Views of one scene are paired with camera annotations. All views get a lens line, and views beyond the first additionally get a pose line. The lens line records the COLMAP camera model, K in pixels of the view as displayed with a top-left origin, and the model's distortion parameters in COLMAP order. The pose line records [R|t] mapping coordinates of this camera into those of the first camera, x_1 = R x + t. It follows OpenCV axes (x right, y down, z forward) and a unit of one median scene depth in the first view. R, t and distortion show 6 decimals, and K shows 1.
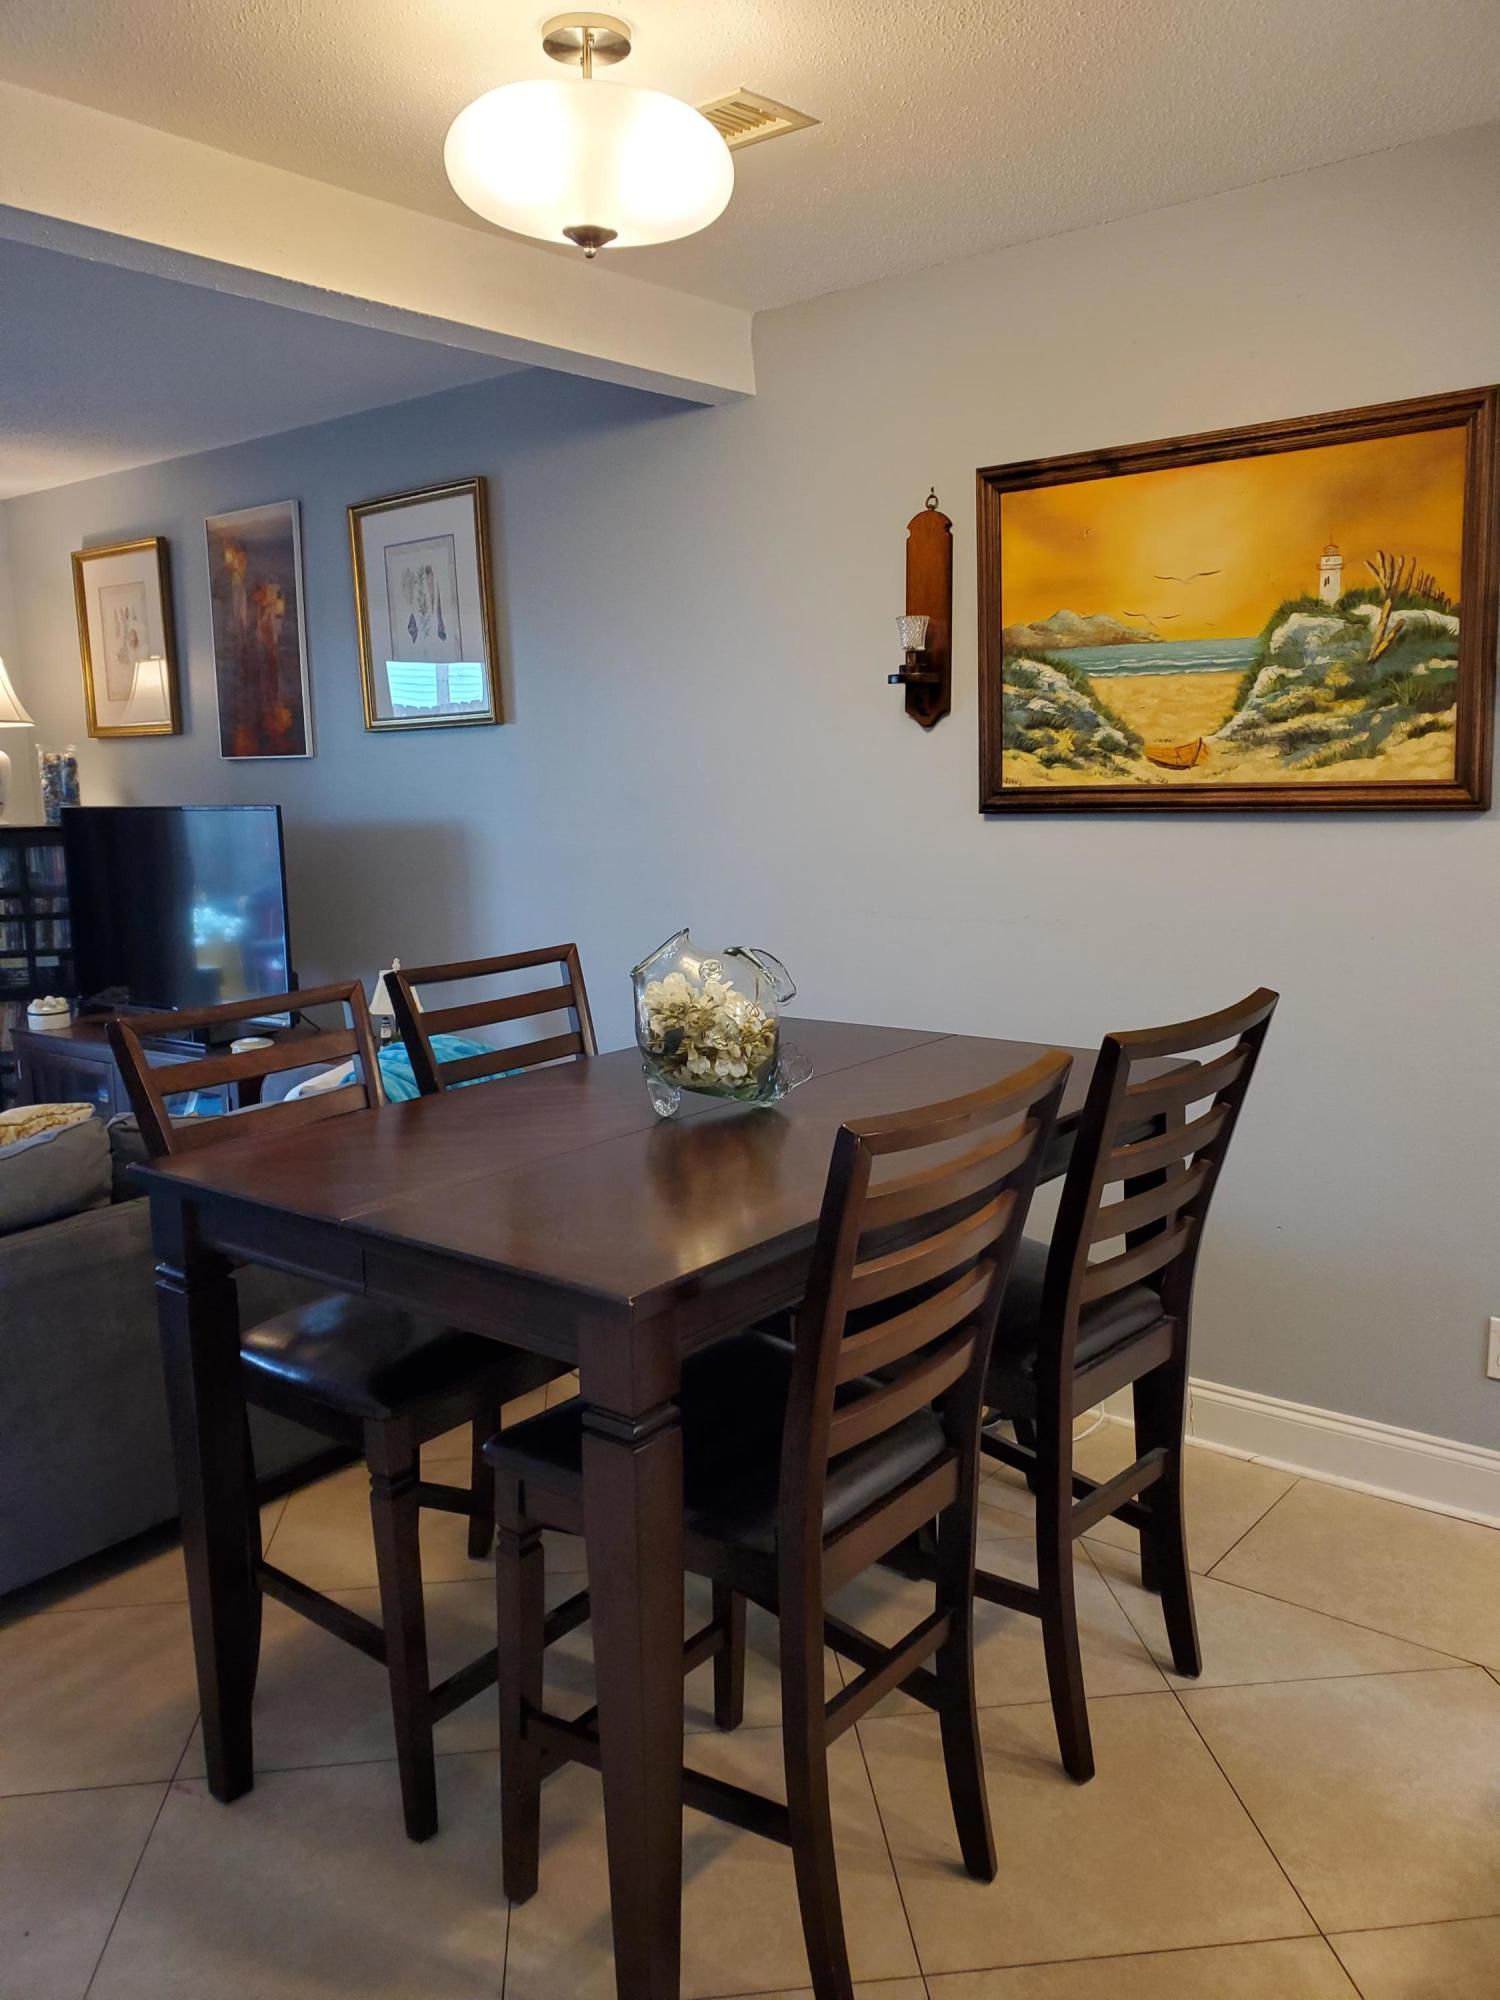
lens RADIAL K [[1556.1, 0, 761.3], [0, 1556.1, 982.9], [0, 0, 1]] dist [0.029495, -0.018560]
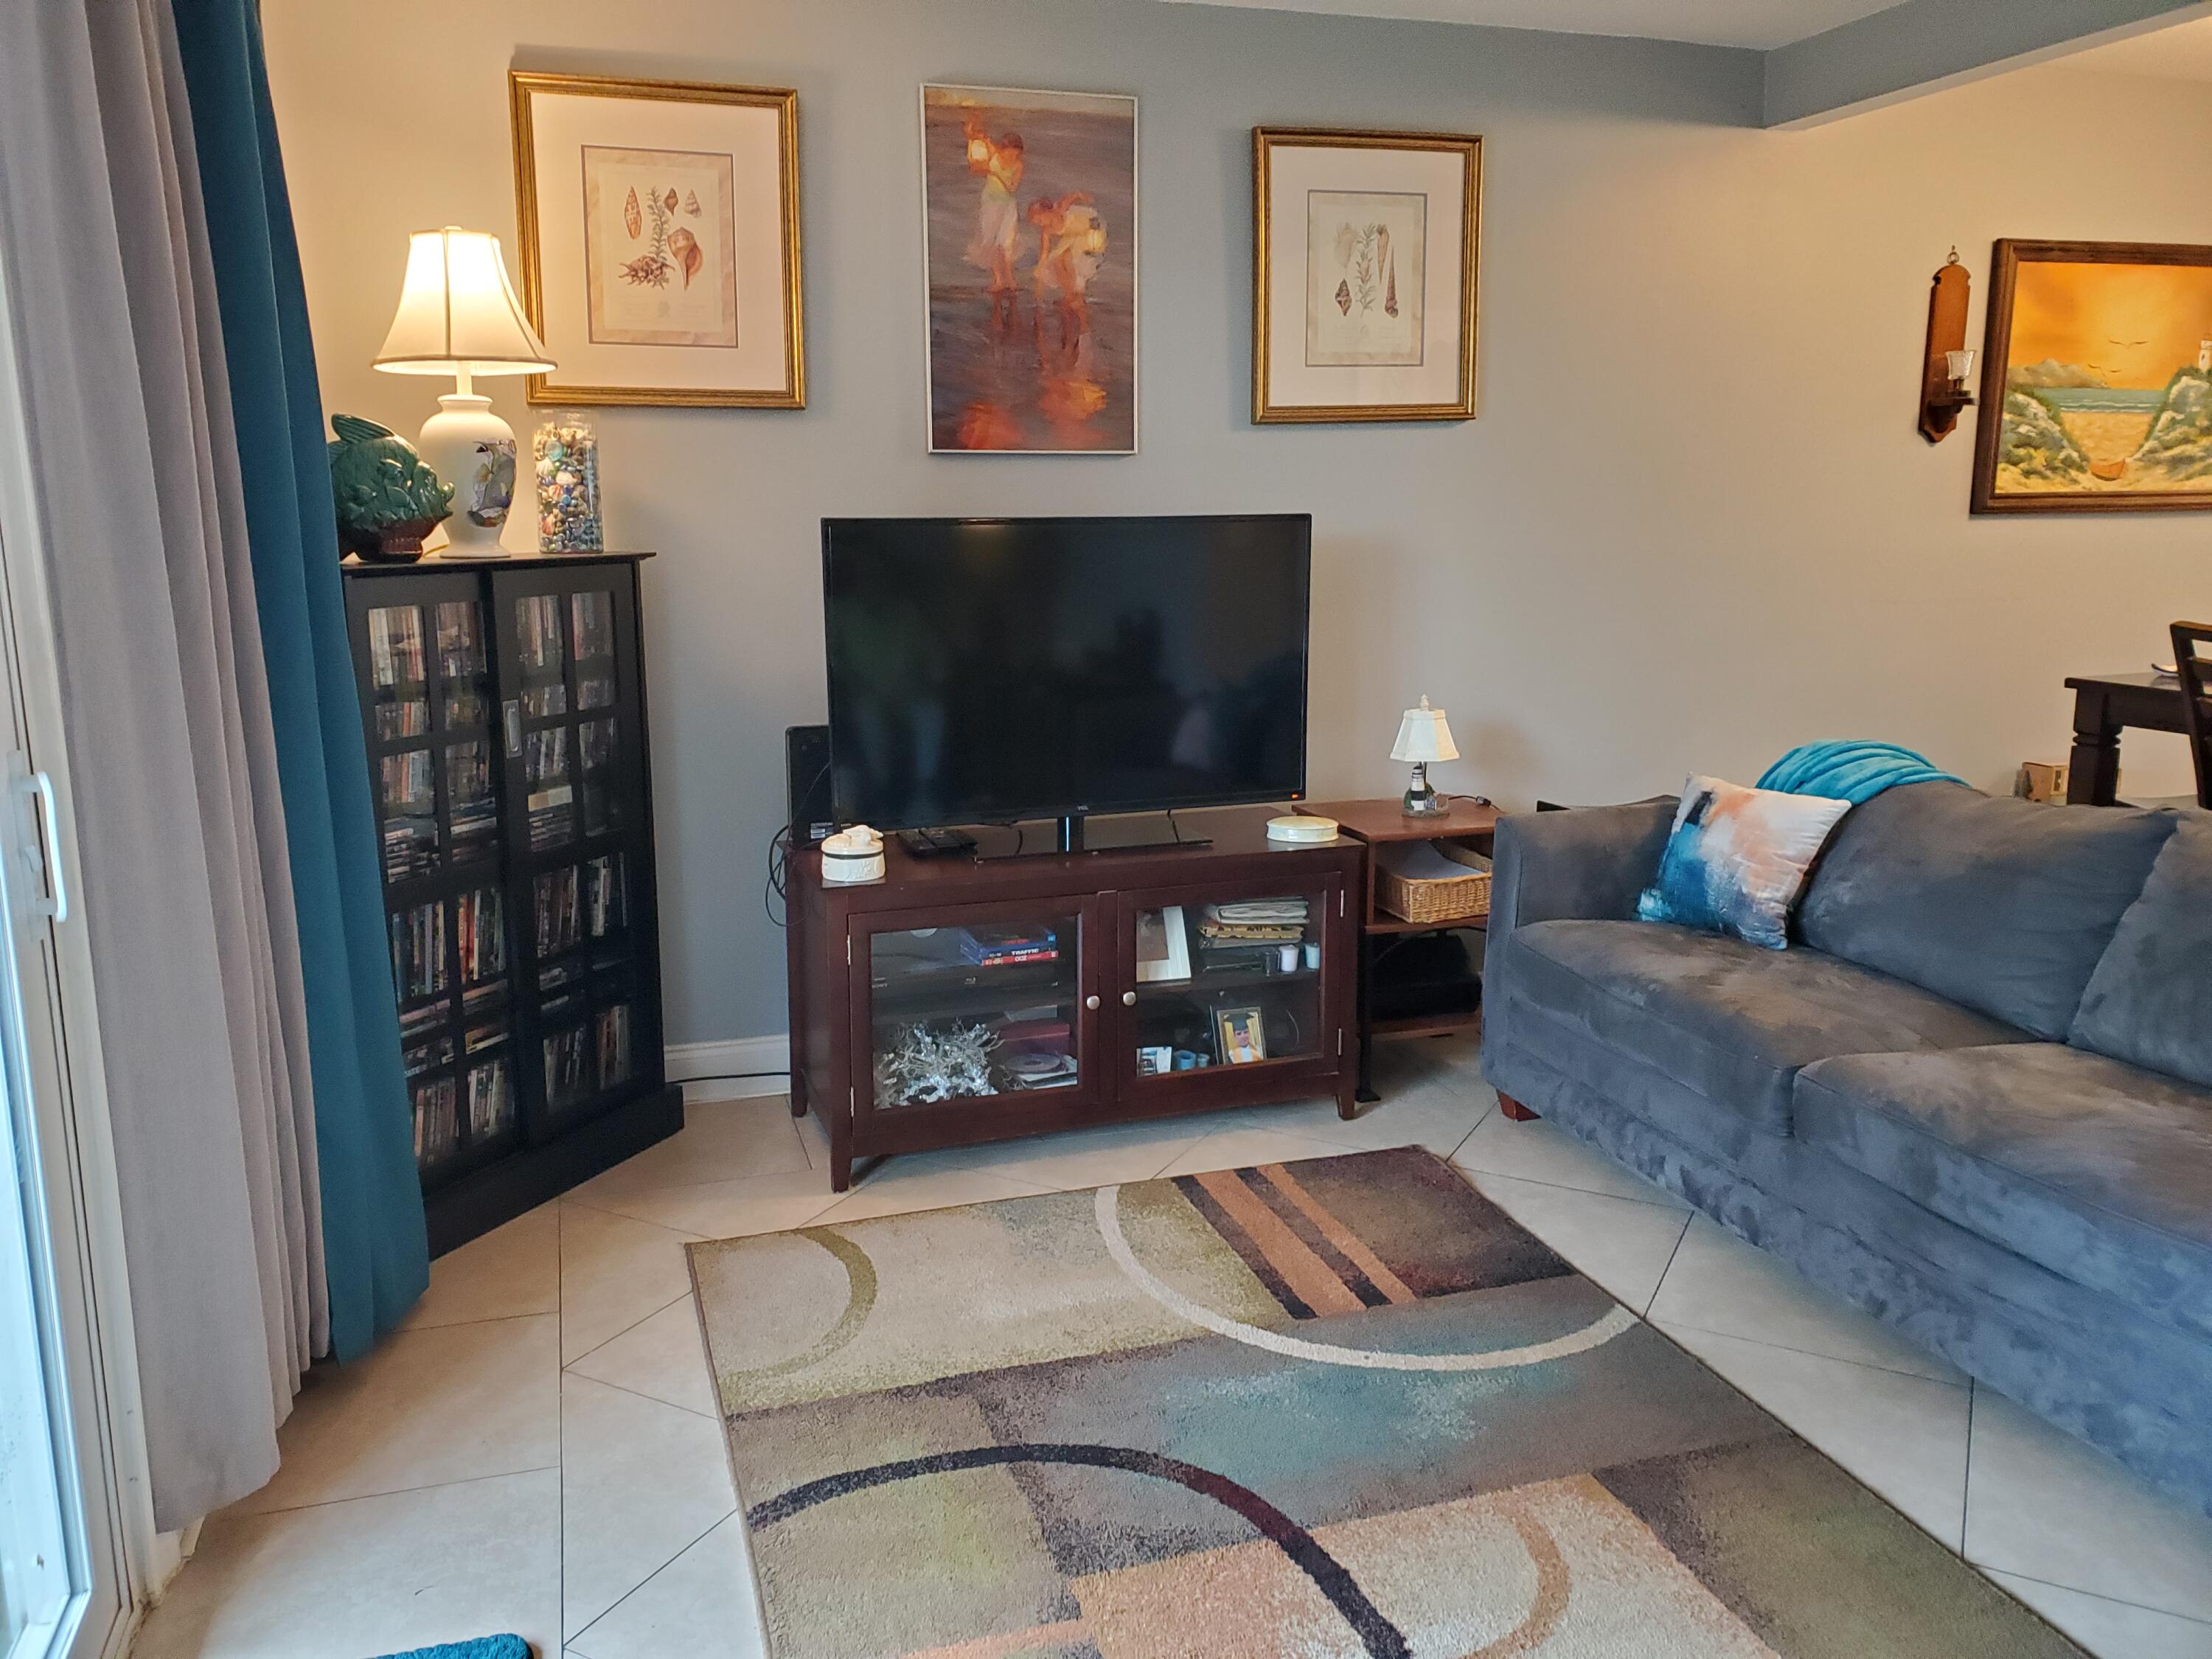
lens RADIAL K [[1721.0, 0, 1100.7], [0, 1721.0, 818.6], [0, 0, 1]] dist [0.029495, -0.018560]
pose [[0.556606, -0.129457, 0.820628, -1.499401], [0.111739, 0.990475, 0.080461, -0.060111], [-0.823228, 0.046911, 0.565770, 0.841762]]
